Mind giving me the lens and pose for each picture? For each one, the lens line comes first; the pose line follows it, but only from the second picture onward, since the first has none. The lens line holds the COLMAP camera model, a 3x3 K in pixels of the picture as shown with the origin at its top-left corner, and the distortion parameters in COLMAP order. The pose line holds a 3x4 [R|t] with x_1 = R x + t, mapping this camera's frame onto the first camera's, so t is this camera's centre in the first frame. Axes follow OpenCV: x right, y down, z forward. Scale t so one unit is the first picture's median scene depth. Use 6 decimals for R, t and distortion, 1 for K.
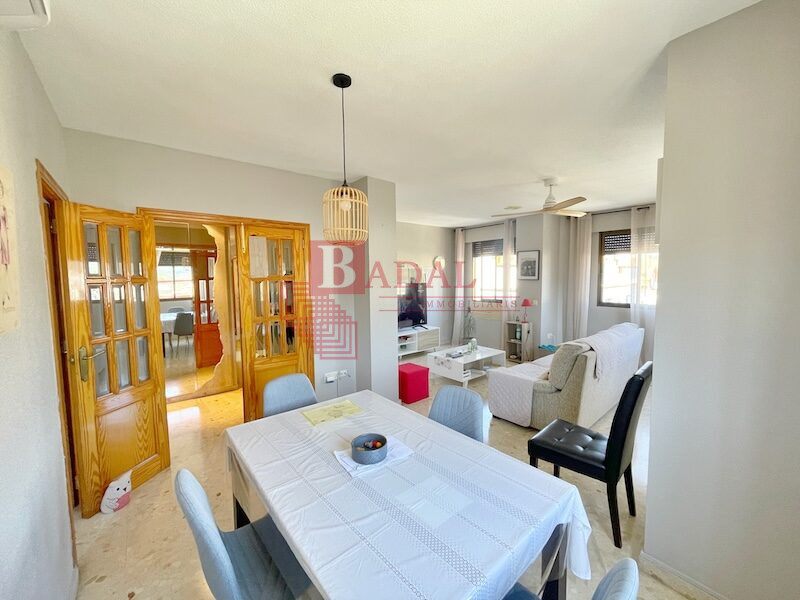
lens RADIAL K [[320.9, 0, 402.9], [0, 320.9, 301.0], [0, 0, 1]] dist [-0.004088, 0.000564]
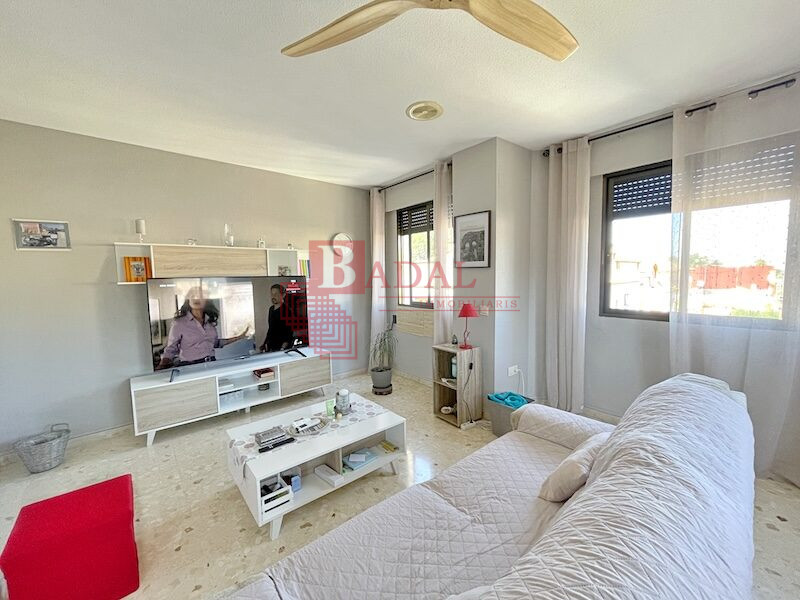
lens RADIAL K [[320.9, 0, 401.5], [0, 320.9, 301.3], [0, 0, 1]] dist [-0.004088, 0.000564]
pose [[0.999902, -0.005775, 0.012790, 0.266805], [0.005747, 0.999981, 0.002235, -0.011834], [-0.012803, -0.002161, 0.999916, 0.468058]]
